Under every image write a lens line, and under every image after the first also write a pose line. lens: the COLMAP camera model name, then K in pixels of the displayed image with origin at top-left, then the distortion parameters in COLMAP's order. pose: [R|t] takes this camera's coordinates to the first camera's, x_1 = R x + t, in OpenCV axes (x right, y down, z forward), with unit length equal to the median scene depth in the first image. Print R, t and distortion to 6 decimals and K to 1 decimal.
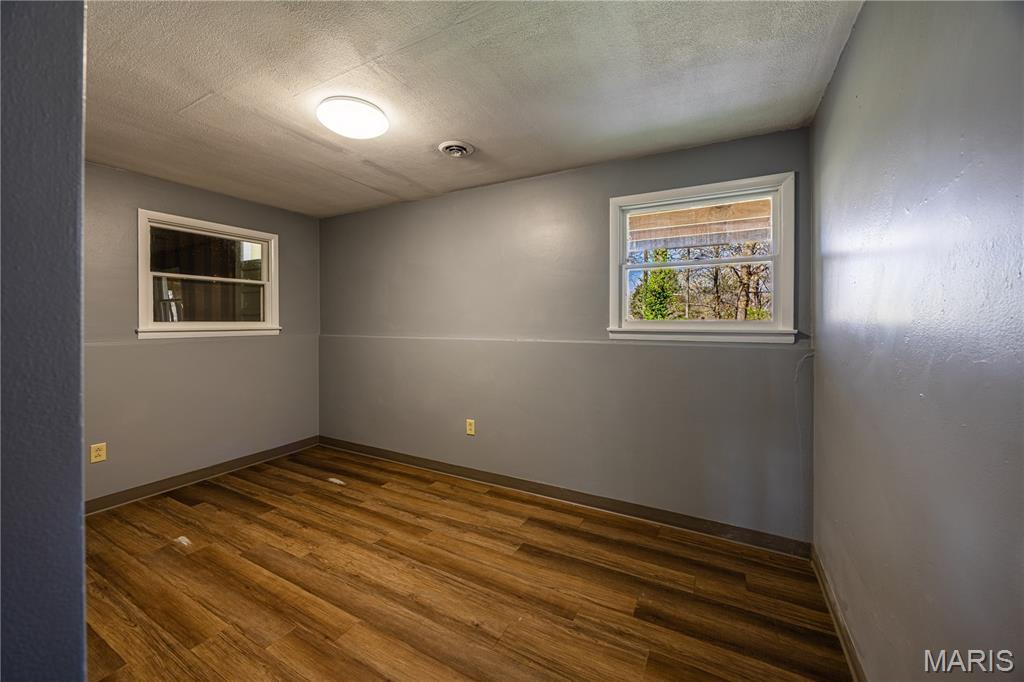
lens RADIAL K [[404.4, 0, 522.5], [0, 404.4, 319.3], [0, 0, 1]] dist [-0.003355, -0.000292]
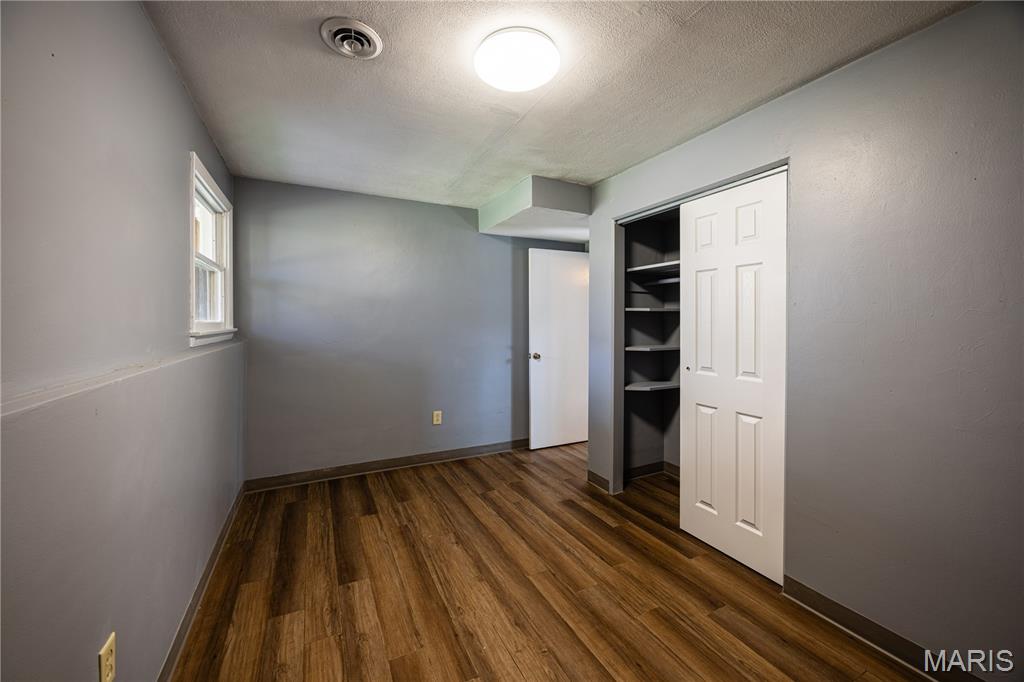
lens RADIAL K [[404.4, 0, 512.2], [0, 404.4, 332.8], [0, 0, 1]] dist [-0.003355, -0.000292]
pose [[-0.822723, -0.015540, 0.568230, -0.900708], [-0.003671, 0.999751, 0.022027, 0.008489], [-0.568430, 0.016036, -0.822575, 1.744888]]
